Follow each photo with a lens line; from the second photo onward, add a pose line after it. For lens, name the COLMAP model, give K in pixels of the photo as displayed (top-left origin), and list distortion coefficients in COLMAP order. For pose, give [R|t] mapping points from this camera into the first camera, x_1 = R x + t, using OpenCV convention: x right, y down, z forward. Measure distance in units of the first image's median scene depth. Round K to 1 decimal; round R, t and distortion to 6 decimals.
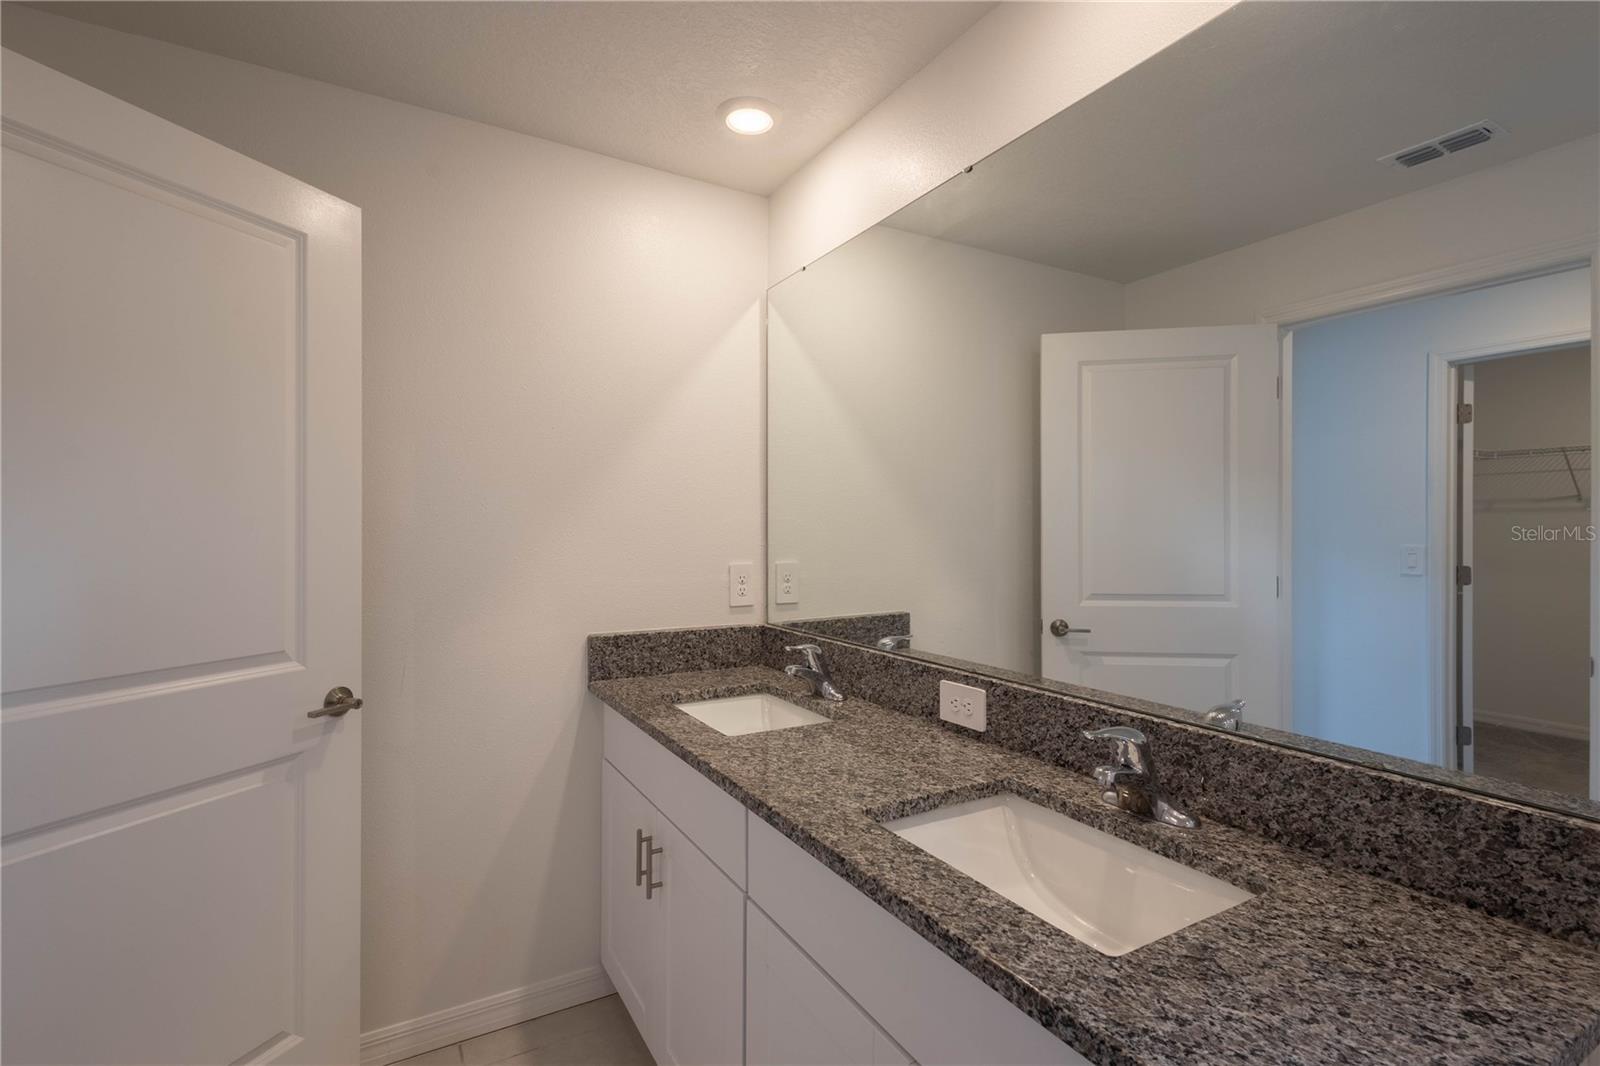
lens RADIAL K [[732.9, 0, 792.2], [0, 732.9, 532.1], [0, 0, 1]] dist [0.007361, -0.001227]
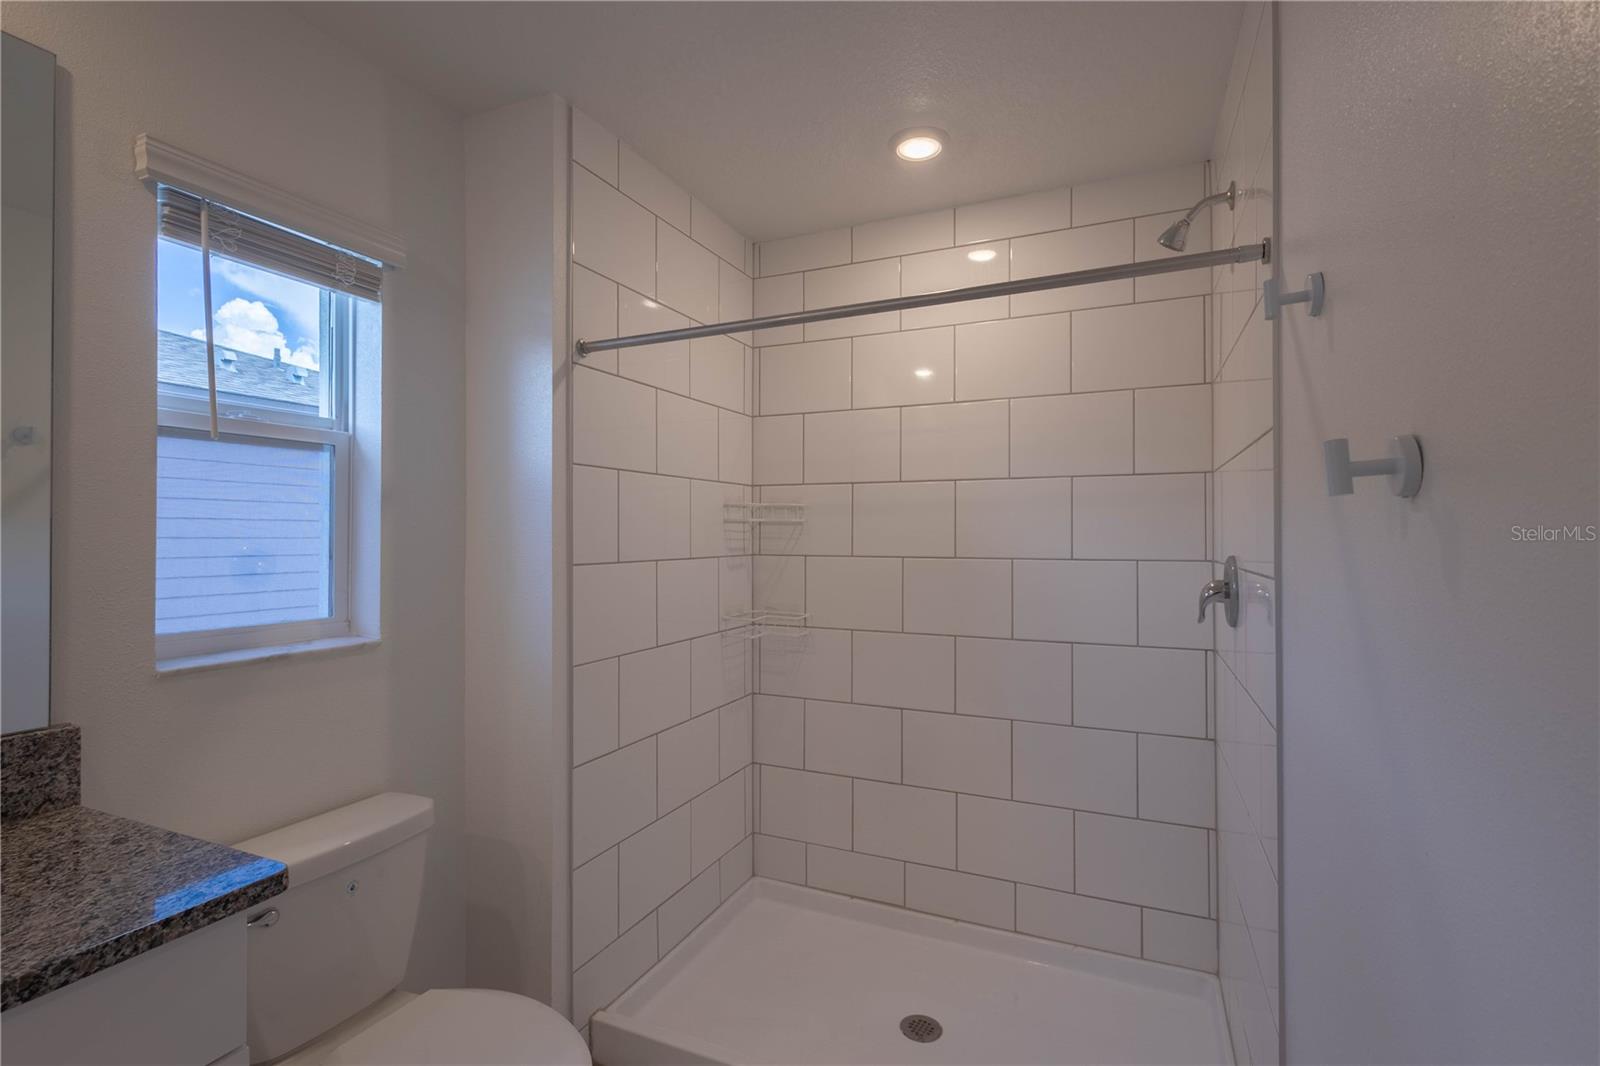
lens RADIAL K [[732.9, 0, 803.1], [0, 732.9, 531.1], [0, 0, 1]] dist [0.007361, -0.001227]
pose [[-0.593888, 0.004849, 0.804533, -0.624811], [0.005381, 0.999983, -0.002055, -0.002360], [-0.804529, 0.003109, -0.593905, 0.379201]]
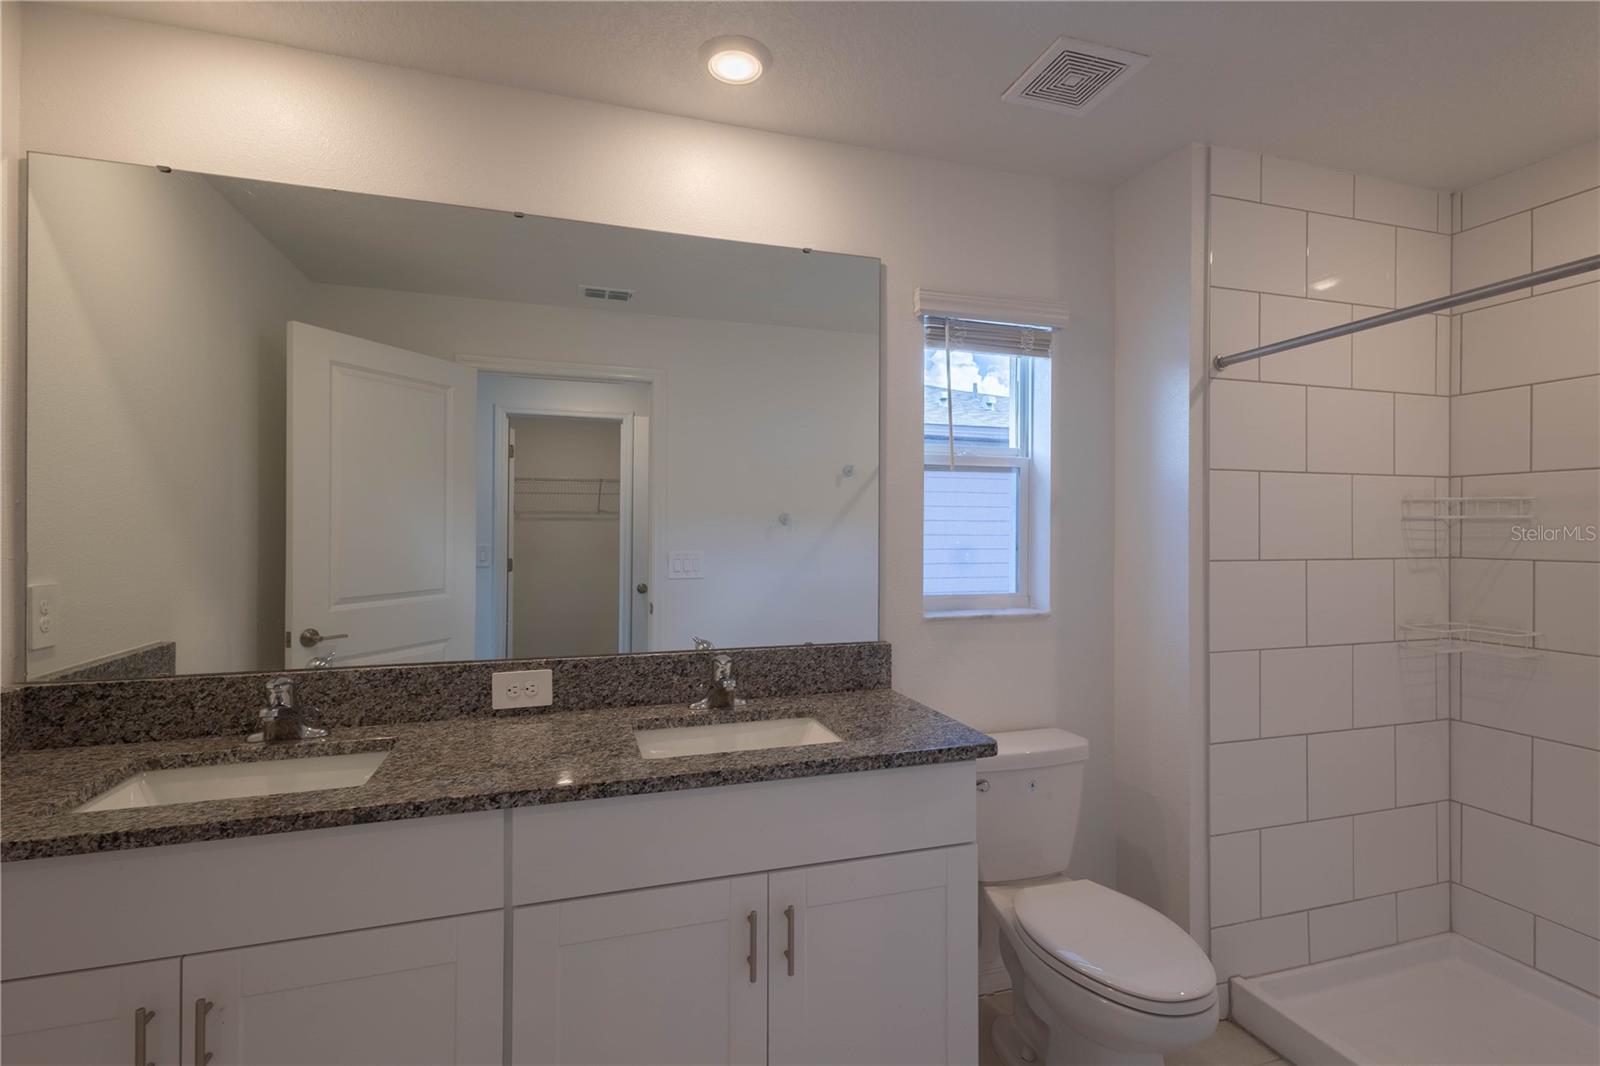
lens RADIAL K [[732.9, 0, 792.3], [0, 732.9, 529.9], [0, 0, 1]] dist [0.007361, -0.001227]
pose [[0.223770, 0.004715, 0.974631, -0.930010], [0.002515, 0.999982, -0.005415, -0.001888], [-0.974639, 0.003663, 0.223754, 0.411945]]
